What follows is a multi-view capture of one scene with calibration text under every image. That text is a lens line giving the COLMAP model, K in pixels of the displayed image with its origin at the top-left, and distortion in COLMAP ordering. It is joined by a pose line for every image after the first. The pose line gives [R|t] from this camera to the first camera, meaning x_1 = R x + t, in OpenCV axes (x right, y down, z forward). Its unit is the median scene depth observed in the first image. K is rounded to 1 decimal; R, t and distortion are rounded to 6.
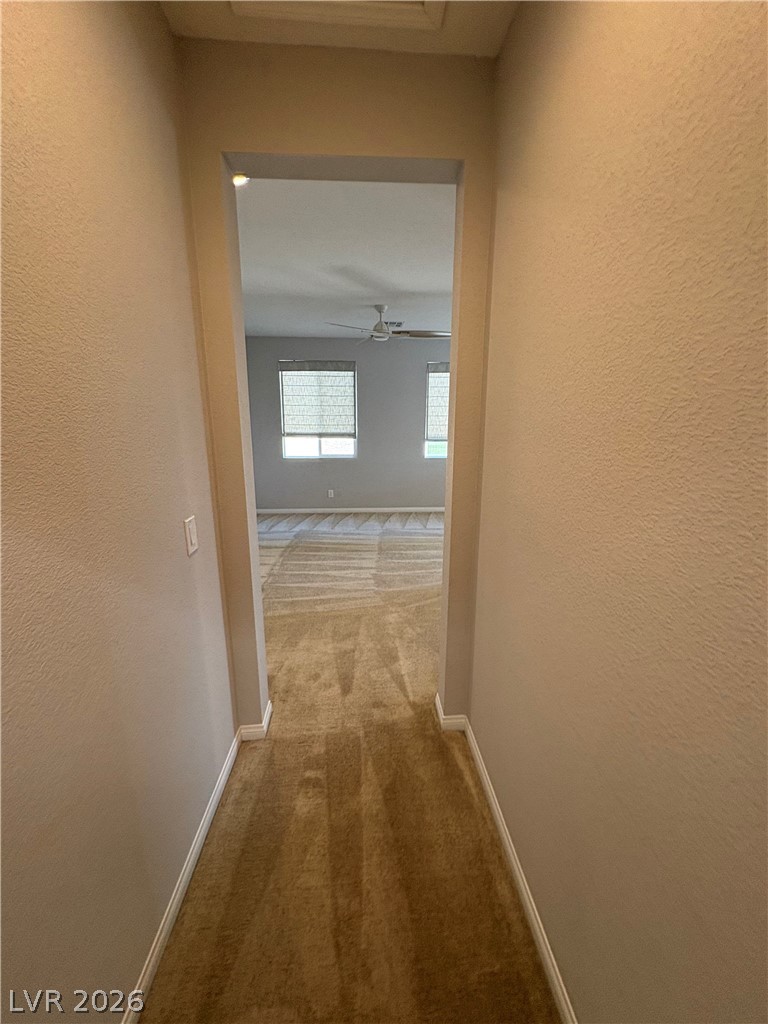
lens RADIAL K [[409.1, 0, 382.2], [0, 409.1, 512.5], [0, 0, 1]] dist [0.000167, 0.000496]
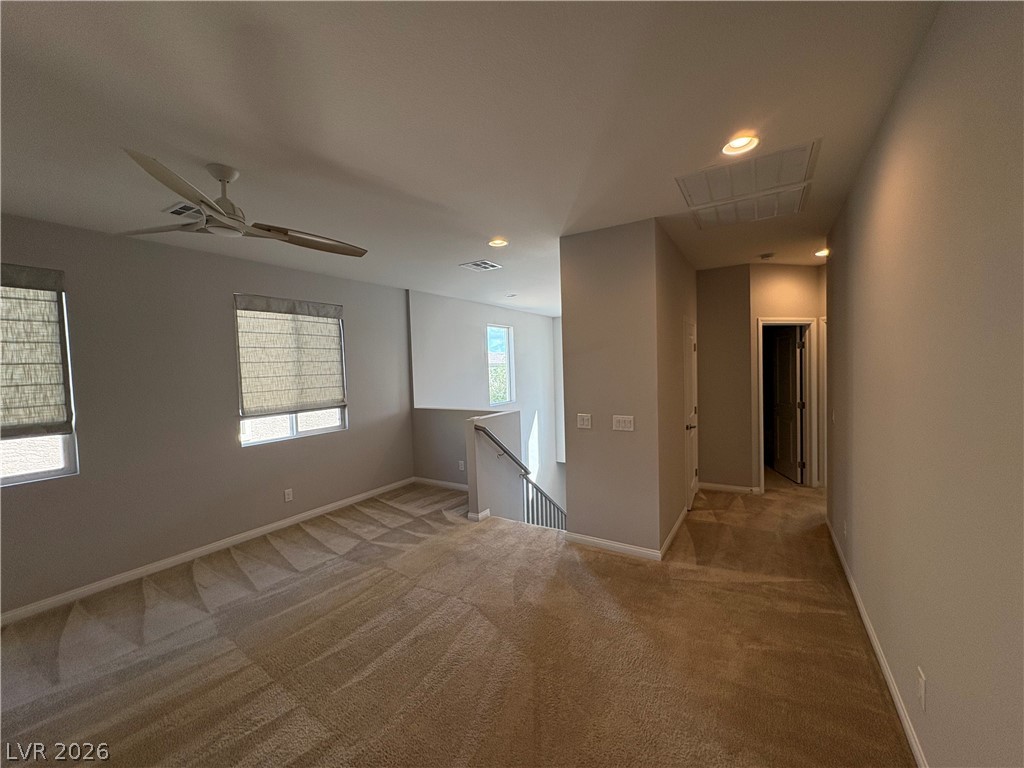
lens RADIAL K [[409.1, 0, 521.9], [0, 409.1, 382.3], [0, 0, 1]] dist [0.000167, 0.000496]
pose [[0.580691, -0.052364, 0.812438, -0.144926], [0.212140, 0.973187, -0.088902, -0.090002], [-0.785999, 0.223975, 0.576230, 0.334031]]
